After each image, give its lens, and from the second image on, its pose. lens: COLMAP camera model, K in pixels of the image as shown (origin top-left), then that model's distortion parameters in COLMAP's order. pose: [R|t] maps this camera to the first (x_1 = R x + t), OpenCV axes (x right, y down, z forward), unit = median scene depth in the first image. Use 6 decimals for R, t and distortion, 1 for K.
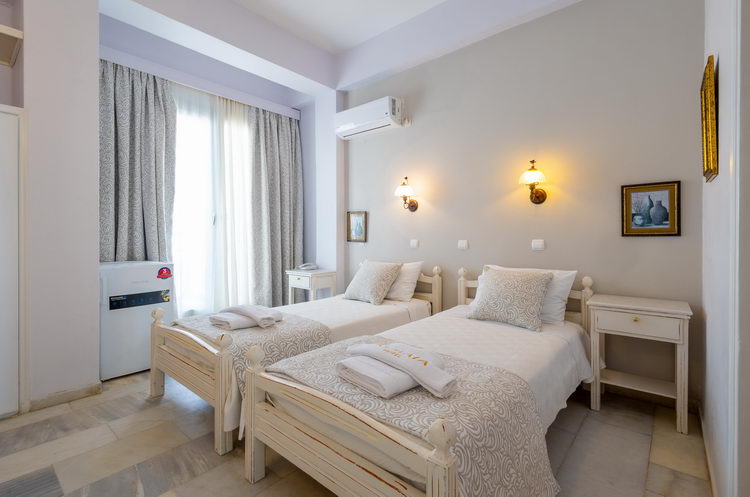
lens RADIAL K [[349.1, 0, 366.1], [0, 349.1, 236.6], [0, 0, 1]] dist [0.013269, 0.000025]
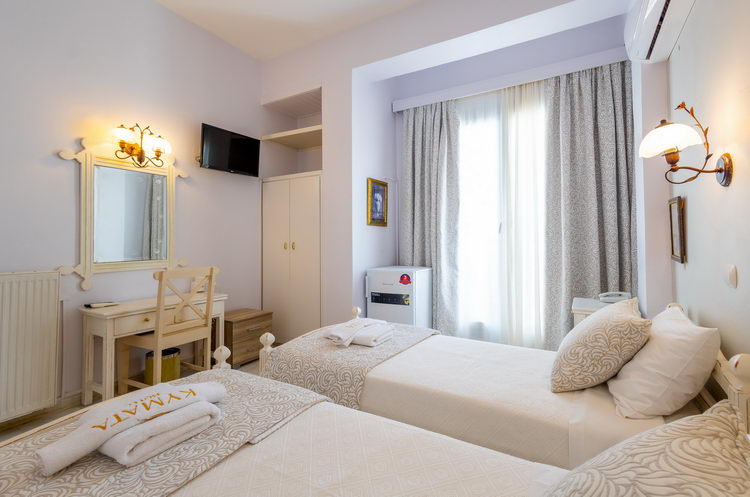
lens RADIAL K [[349.1, 0, 386.9], [0, 349.1, 234.9], [0, 0, 1]] dist [0.013269, 0.000025]
pose [[0.202918, -0.019478, -0.979002, 0.422893], [0.002969, 0.999810, -0.019276, -0.014199], [0.979191, 0.001005, 0.202937, 0.583591]]
